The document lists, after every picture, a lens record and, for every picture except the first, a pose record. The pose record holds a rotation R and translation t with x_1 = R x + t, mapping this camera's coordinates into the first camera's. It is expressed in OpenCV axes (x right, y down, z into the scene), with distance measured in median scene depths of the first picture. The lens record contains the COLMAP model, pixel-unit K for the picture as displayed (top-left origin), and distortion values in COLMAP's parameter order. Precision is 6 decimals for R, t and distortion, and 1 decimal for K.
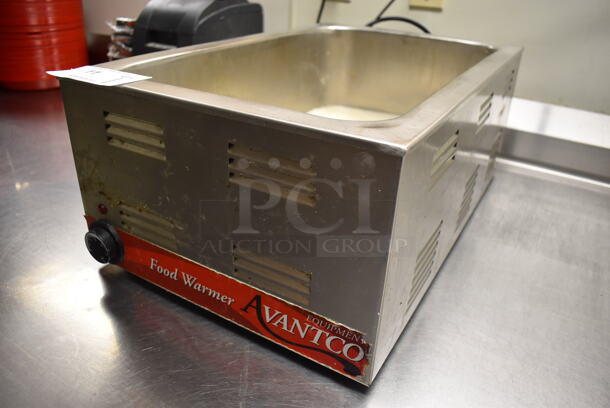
lens RADIAL K [[466.2, 0, 304.2], [0, 466.2, 203.6], [0, 0, 1]] dist [-0.091047, -0.002317]
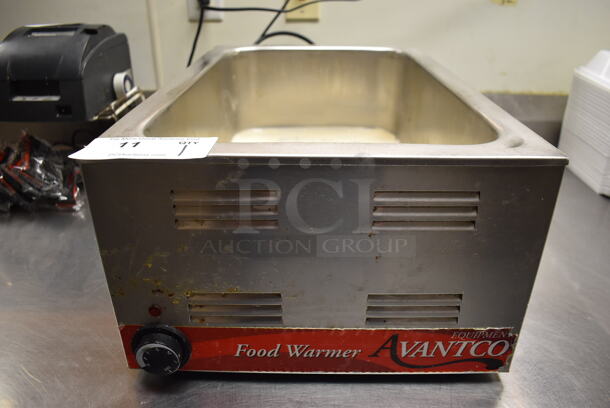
lens RADIAL K [[466.2, 0, 305.5], [0, 466.2, 203.6], [0, 0, 1]] dist [-0.091047, -0.002317]
pose [[0.864947, -0.254574, 0.432503, -0.563130], [0.259044, 0.964586, 0.049709, -0.152641], [-0.429841, 0.069042, 0.900261, 0.171109]]
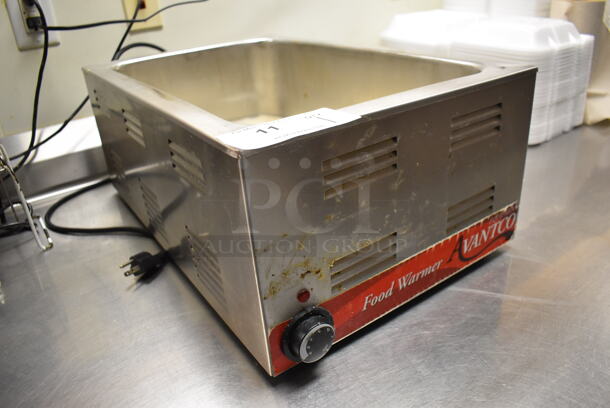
lens RADIAL K [[466.2, 0, 306.0], [0, 466.2, 204.5], [0, 0, 1]] dist [-0.091047, -0.002317]
pose [[0.410240, -0.465748, 0.784080, -1.086854], [0.498895, 0.834317, 0.234561, -0.332273], [-0.763418, 0.294948, 0.574630, 0.541222]]
